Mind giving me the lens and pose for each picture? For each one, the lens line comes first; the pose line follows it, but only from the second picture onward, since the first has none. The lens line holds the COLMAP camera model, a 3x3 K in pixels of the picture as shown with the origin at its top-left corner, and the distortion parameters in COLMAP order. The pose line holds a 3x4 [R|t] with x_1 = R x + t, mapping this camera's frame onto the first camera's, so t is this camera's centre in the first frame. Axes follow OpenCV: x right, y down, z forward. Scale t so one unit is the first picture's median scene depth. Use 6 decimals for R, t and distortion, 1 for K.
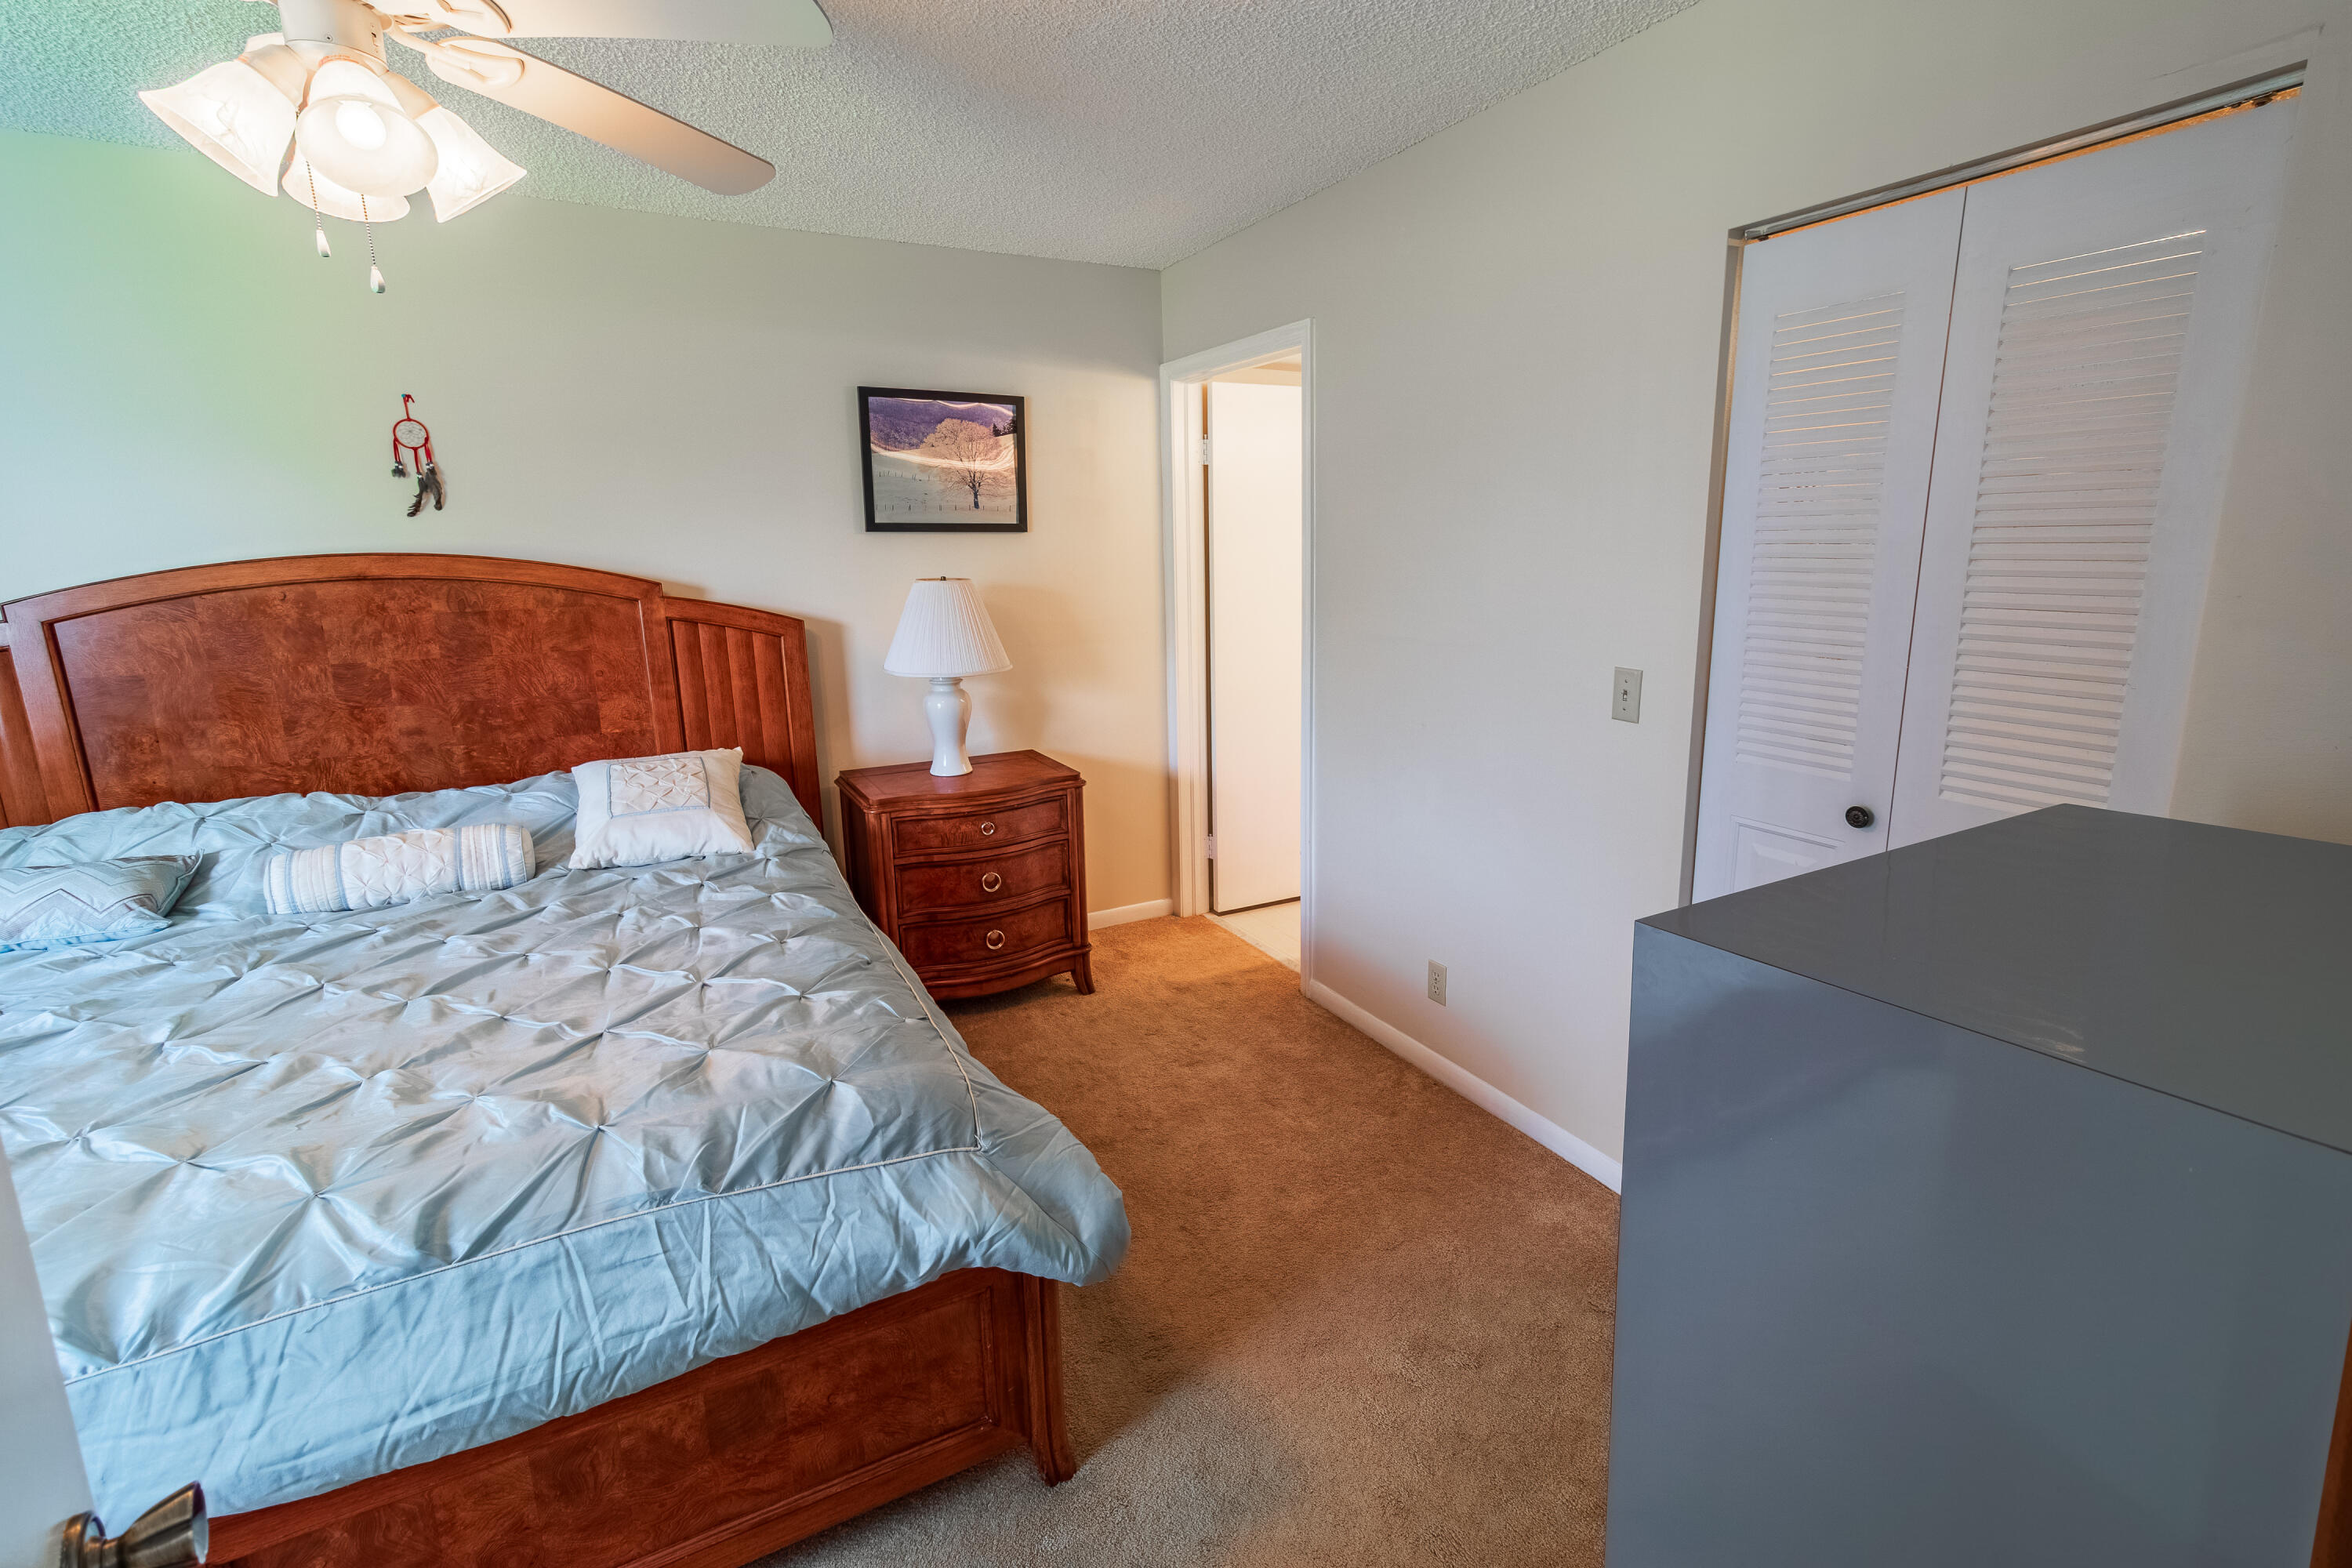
lens RADIAL K [[1078.6, 0, 1179.3], [0, 1078.6, 767.0], [0, 0, 1]] dist [-0.001407, 0.010328]
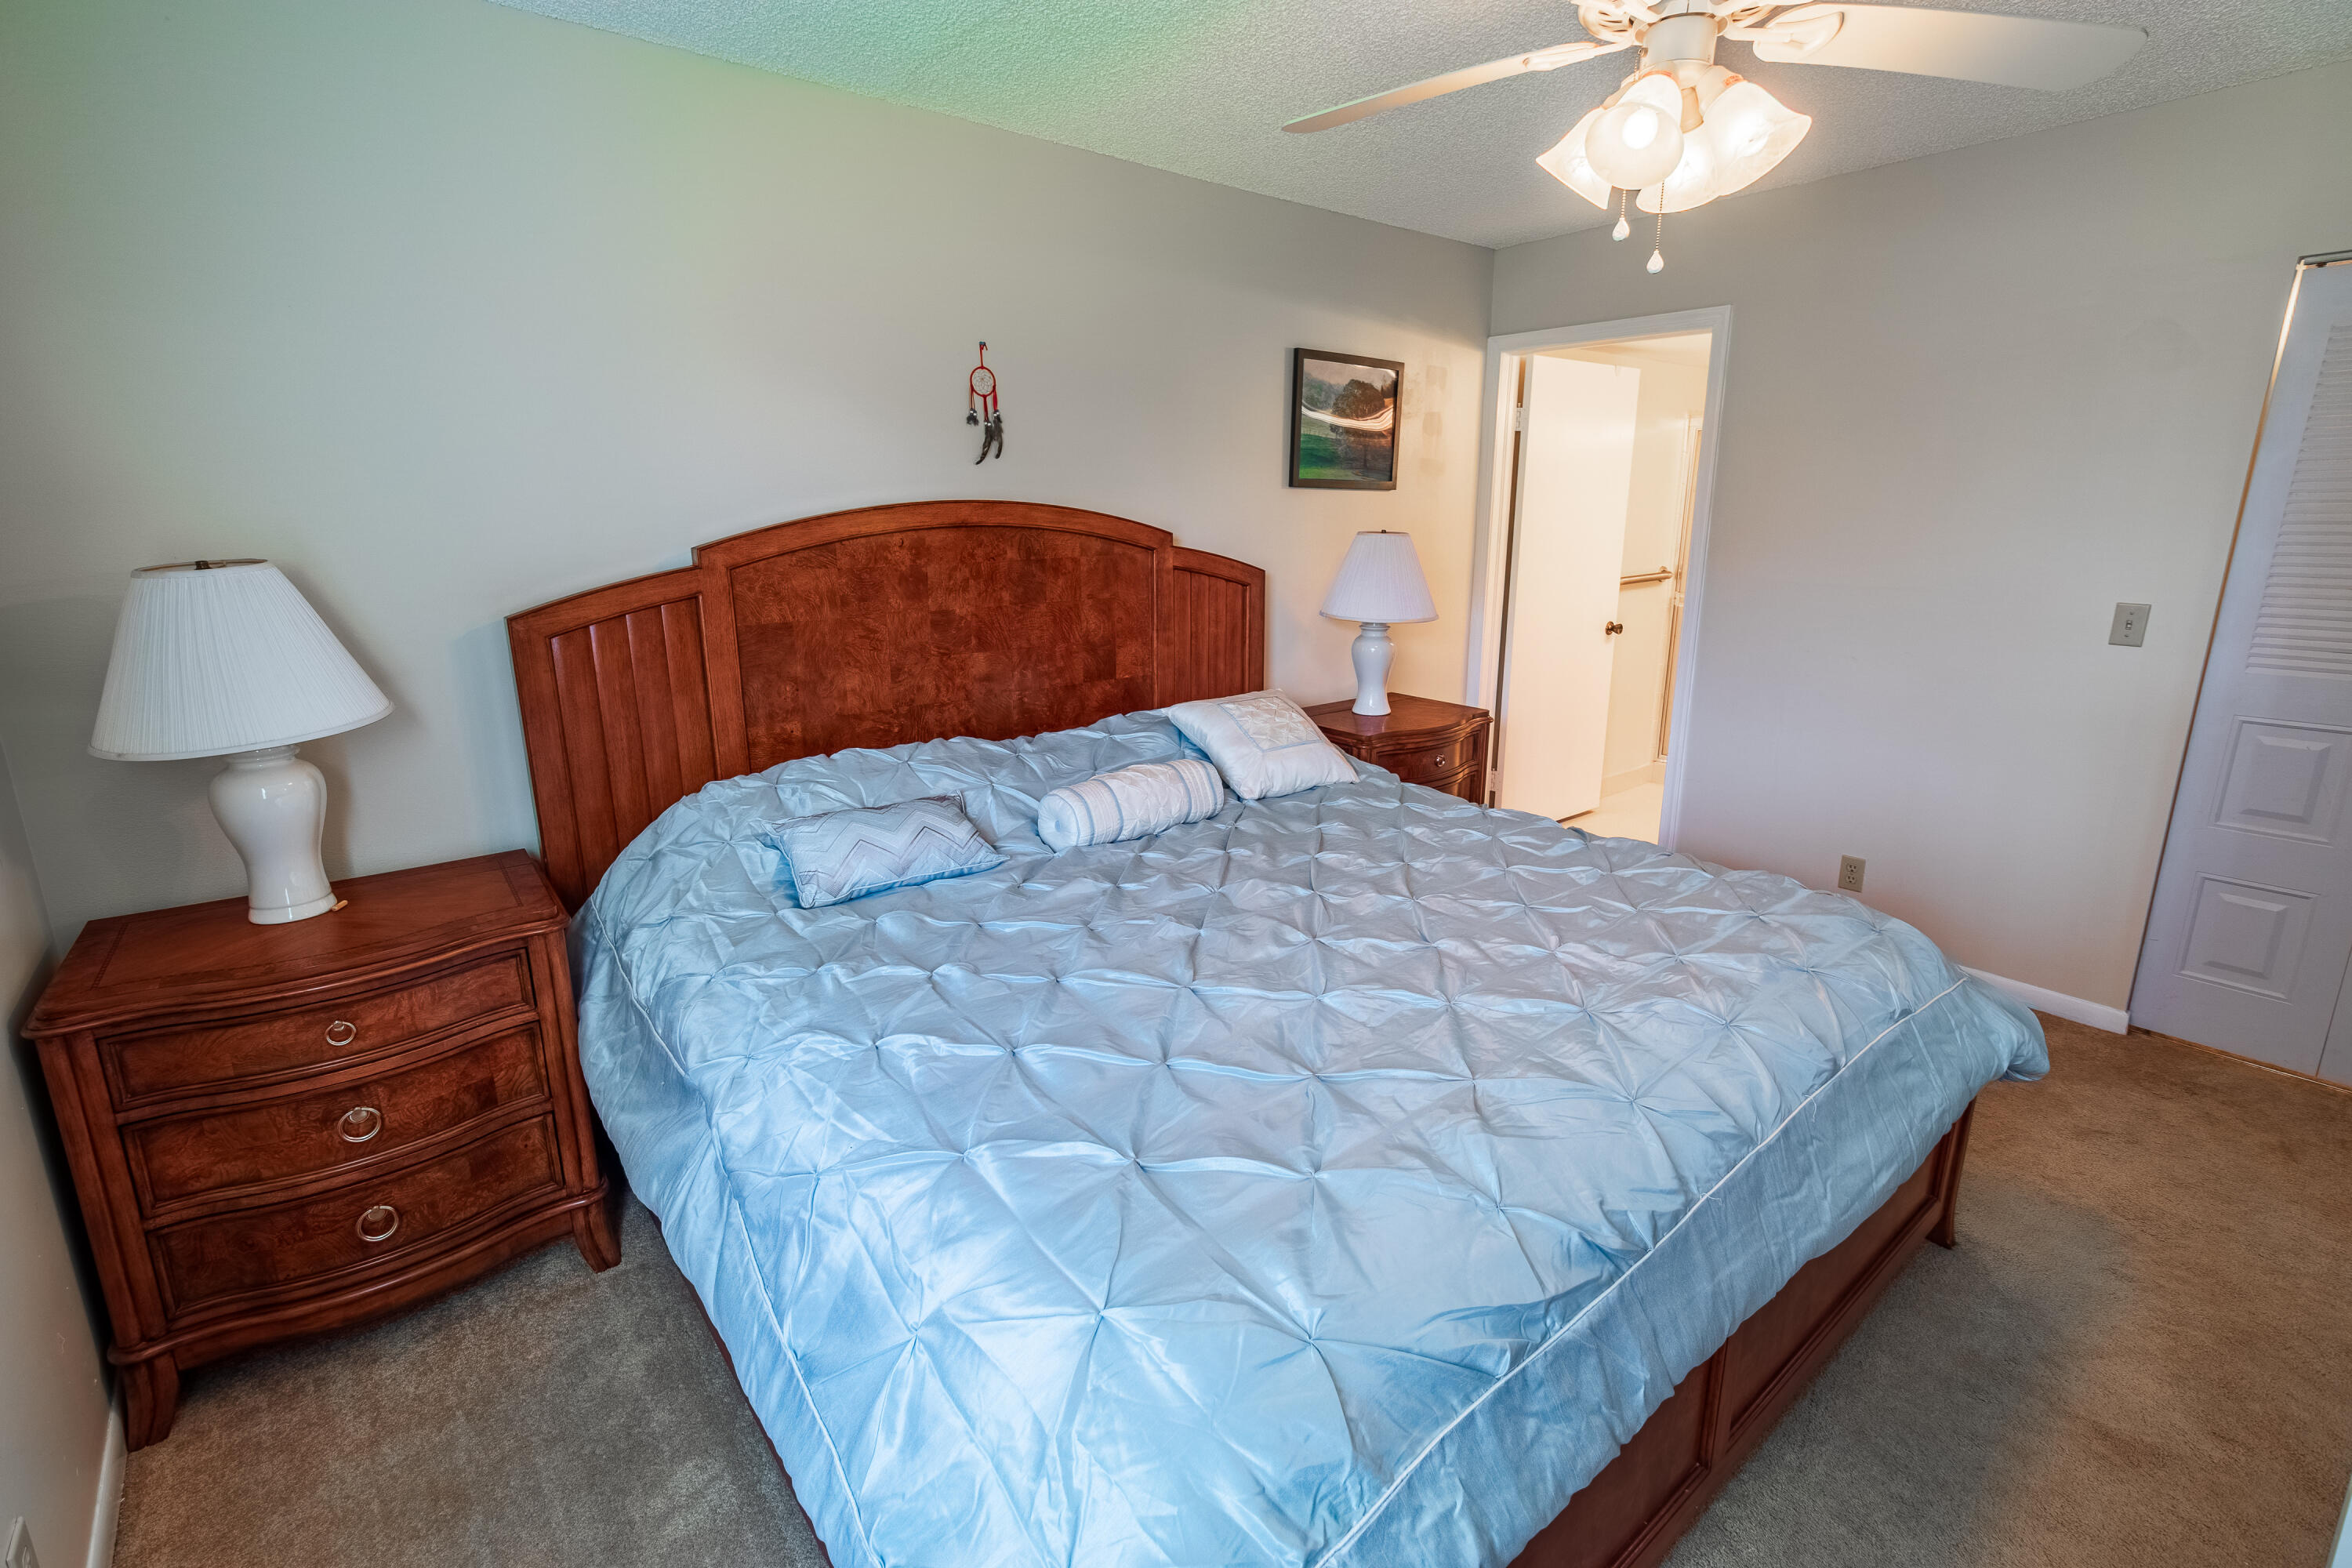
lens RADIAL K [[1078.7, 0, 1185.4], [0, 1078.7, 762.4], [0, 0, 1]] dist [-0.000493, 0.009400]
pose [[0.981793, -0.032048, 0.187230, -0.718944], [0.026755, 0.999170, 0.030729, 0.020238], [-0.188059, -0.025160, 0.981835, -0.029856]]
